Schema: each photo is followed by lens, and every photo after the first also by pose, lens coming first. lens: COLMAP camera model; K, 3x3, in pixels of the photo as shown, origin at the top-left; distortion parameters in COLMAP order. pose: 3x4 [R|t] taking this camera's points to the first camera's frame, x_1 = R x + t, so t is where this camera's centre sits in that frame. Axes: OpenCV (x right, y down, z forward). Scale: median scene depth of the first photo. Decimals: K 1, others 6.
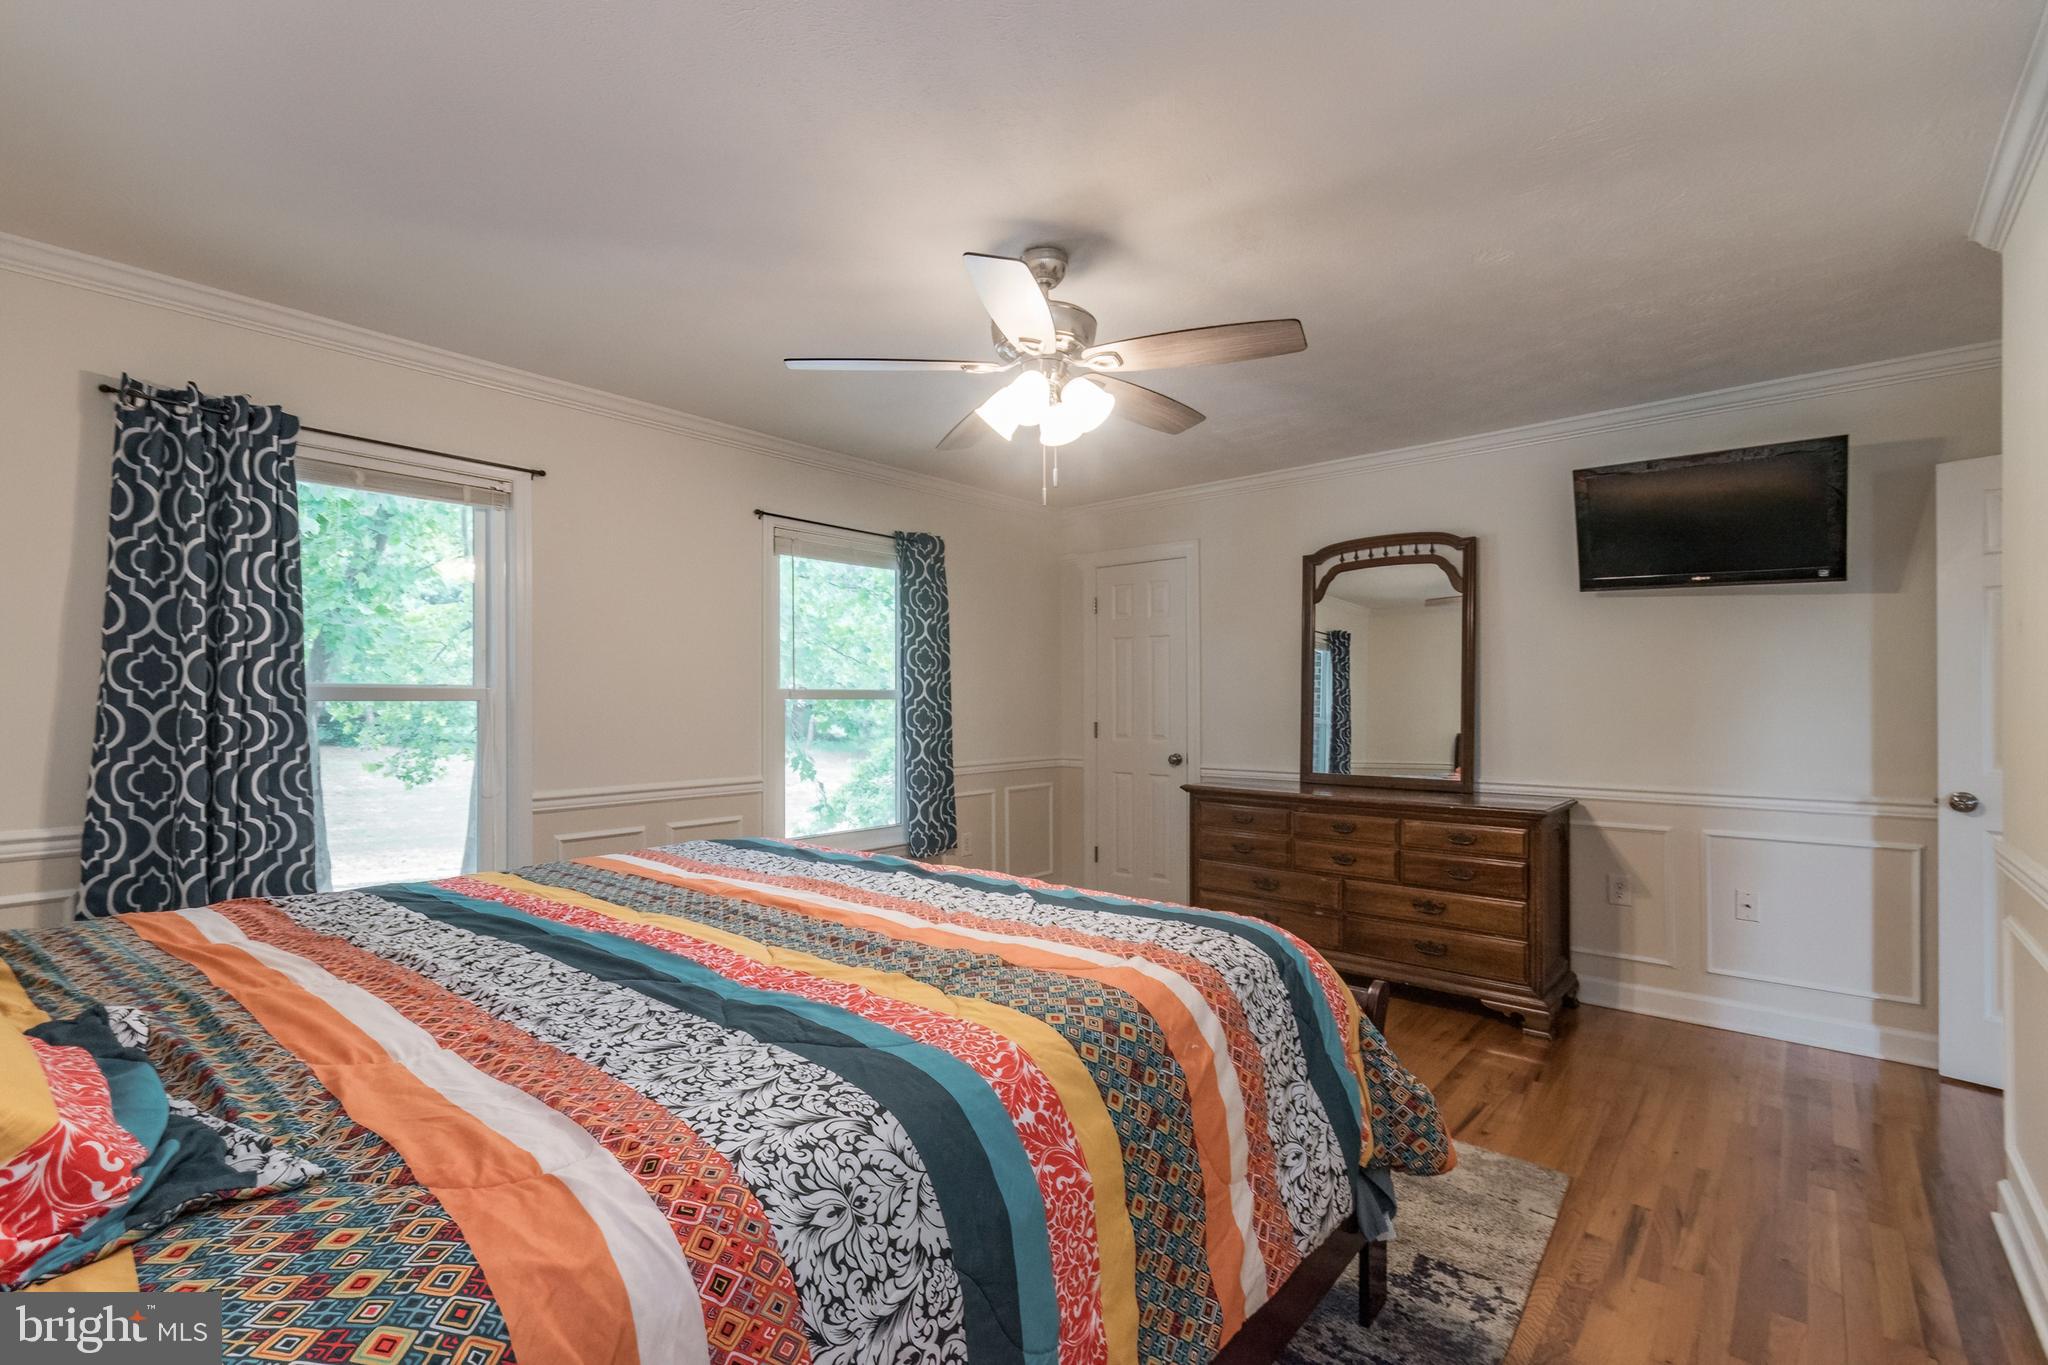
lens RADIAL K [[899.8, 0, 1017.0], [0, 899.8, 691.9], [0, 0, 1]] dist [0.001567, 0.000730]
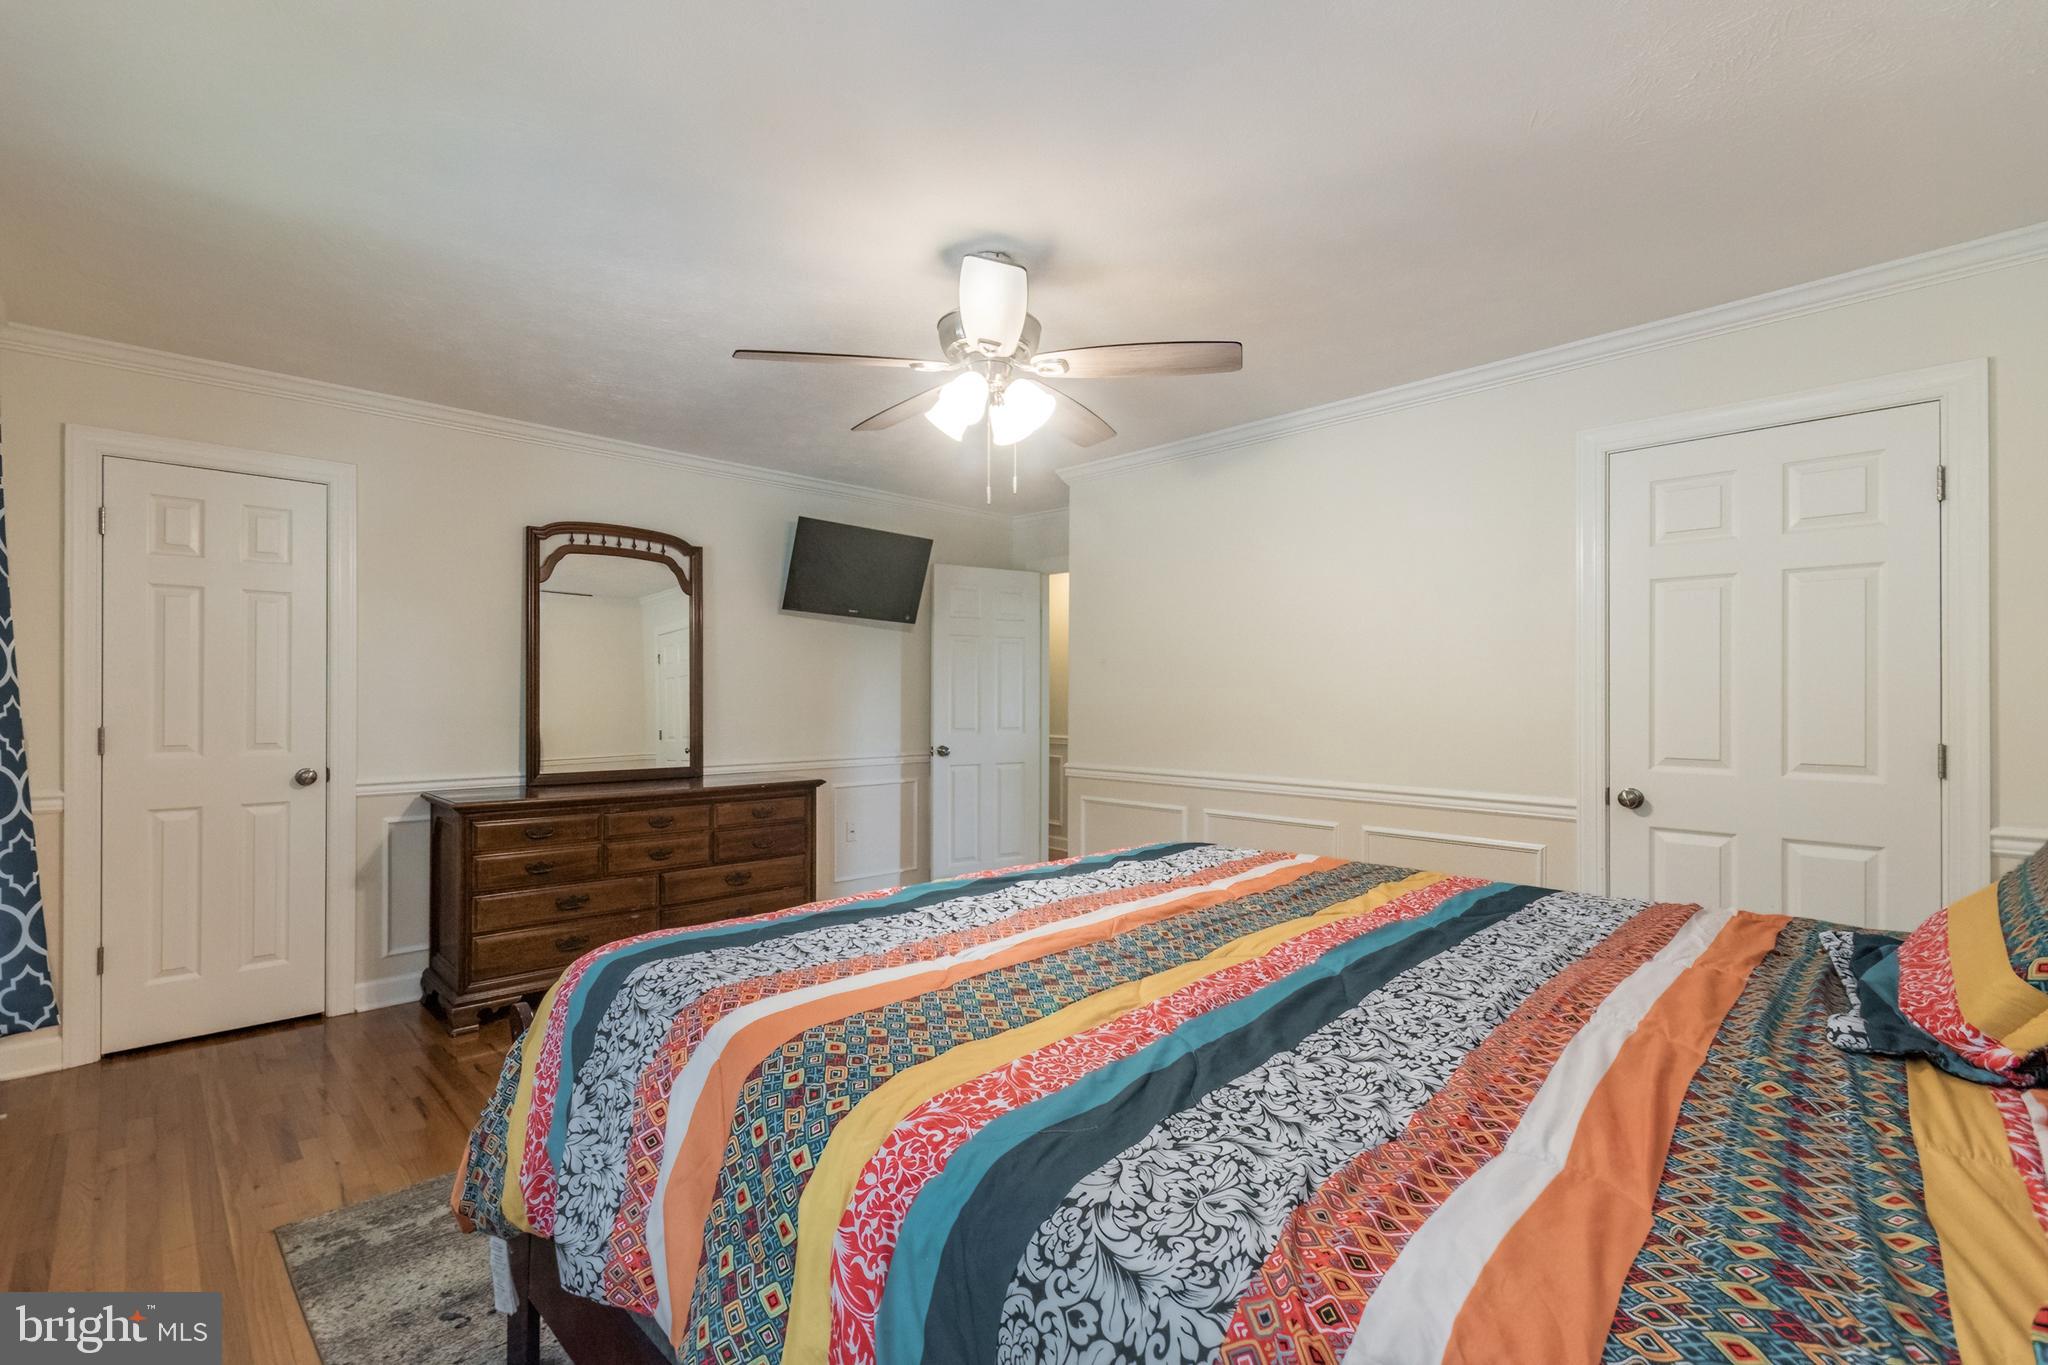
lens RADIAL K [[907.9, 0, 966.6], [0, 907.9, 697.9], [0, 0, 1]] dist [-0.001569, -0.000099]
pose [[0.106702, 0.004681, 0.994280, -0.596060], [-0.011385, 0.999929, -0.003485, 0.015161], [-0.994226, -0.010948, 0.106747, 0.570539]]
